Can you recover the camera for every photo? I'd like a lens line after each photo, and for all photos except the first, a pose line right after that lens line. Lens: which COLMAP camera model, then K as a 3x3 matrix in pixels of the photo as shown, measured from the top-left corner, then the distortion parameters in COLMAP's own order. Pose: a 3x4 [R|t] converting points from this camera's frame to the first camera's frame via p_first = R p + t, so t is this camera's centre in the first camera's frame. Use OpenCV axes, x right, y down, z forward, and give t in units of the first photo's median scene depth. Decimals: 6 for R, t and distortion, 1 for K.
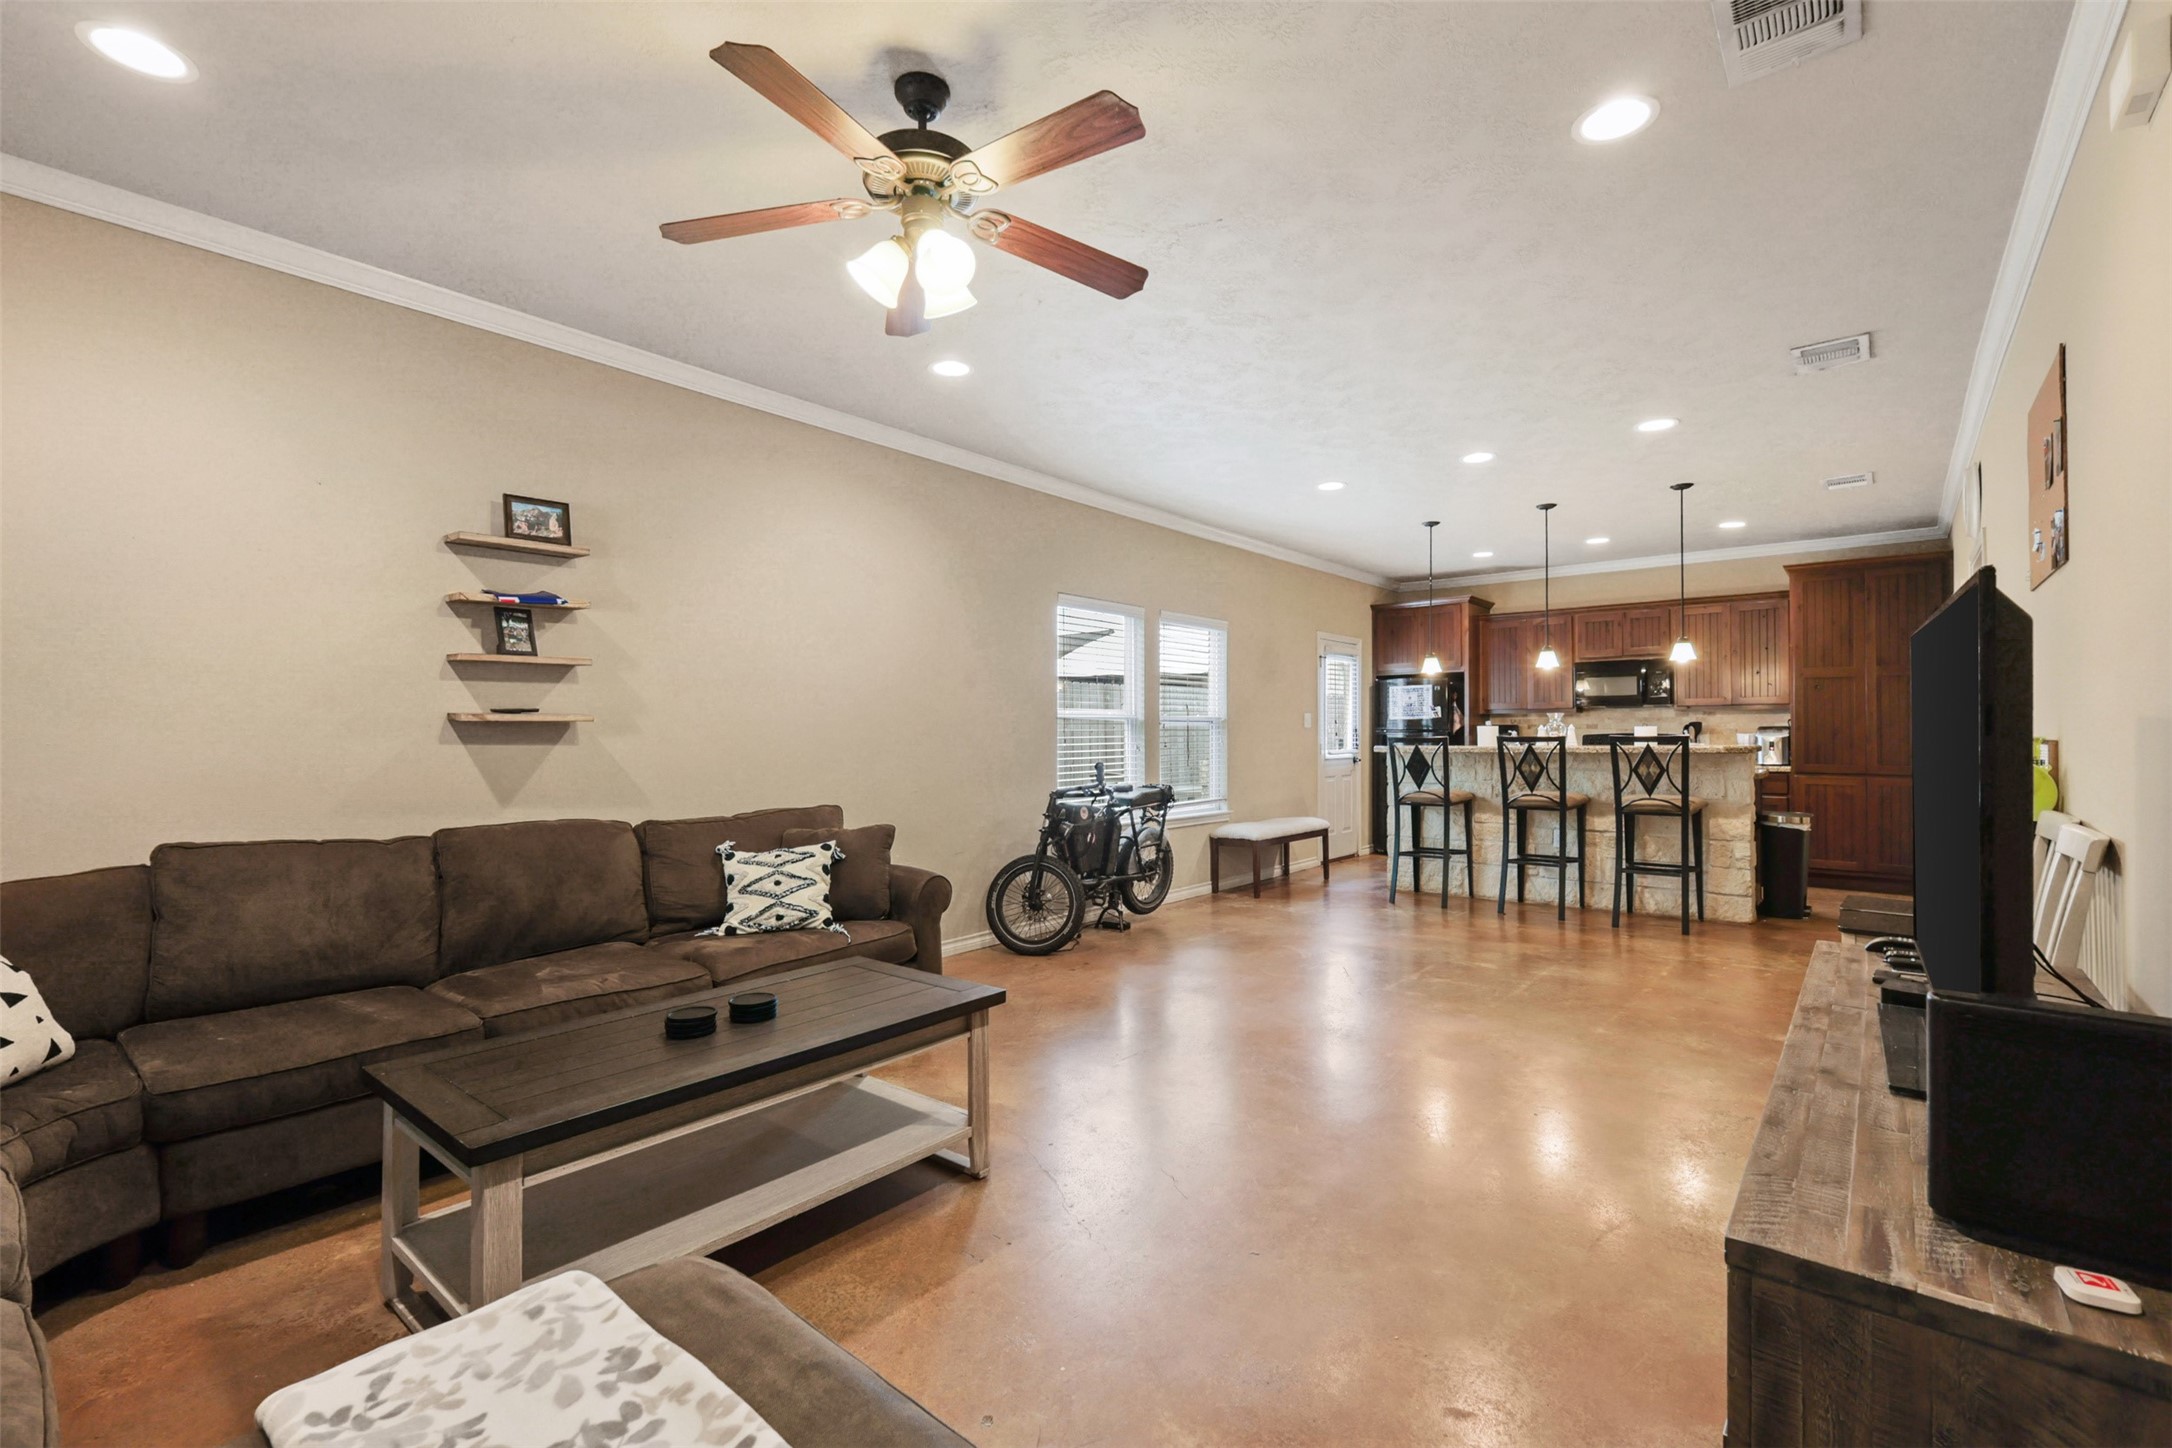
lens RADIAL K [[948.8, 0, 1093.6], [0, 948.8, 729.1], [0, 0, 1]] dist [0.002118, 0.000395]
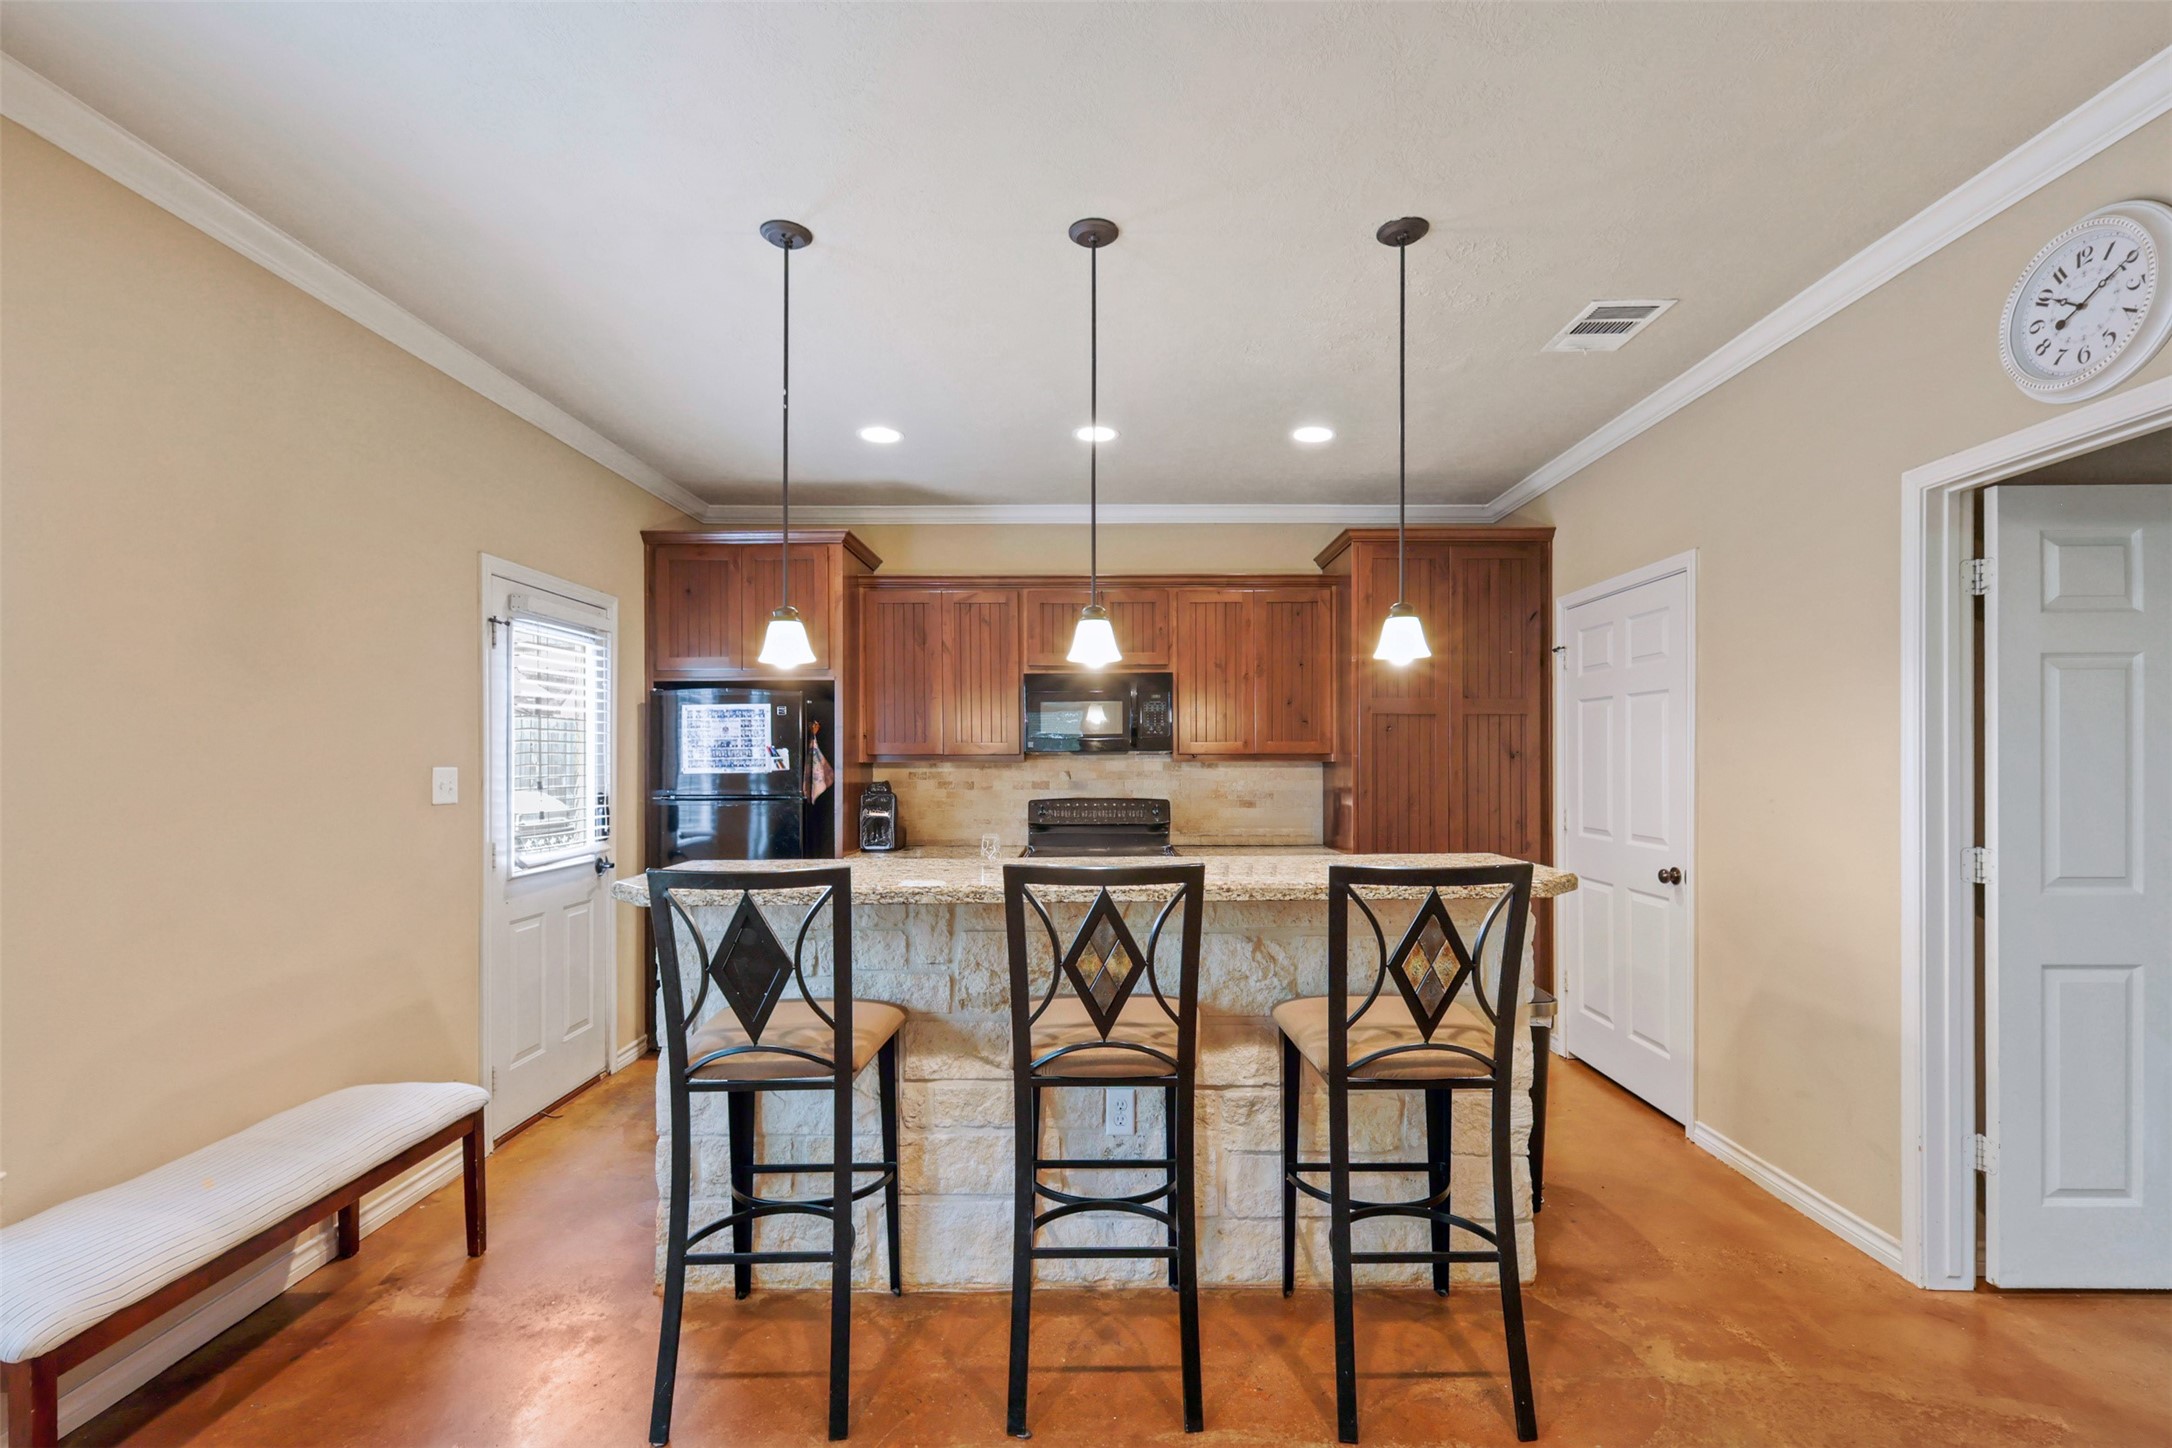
lens RADIAL K [[965.4, 0, 1094.8], [0, 965.4, 754.8], [0, 0, 1]] dist [0.001777, 0.000165]
pose [[0.773349, 0.004723, 0.633962, 0.417224], [-0.003911, 0.999989, -0.002680, -0.048278], [-0.633968, -0.000407, 0.773359, 1.249406]]
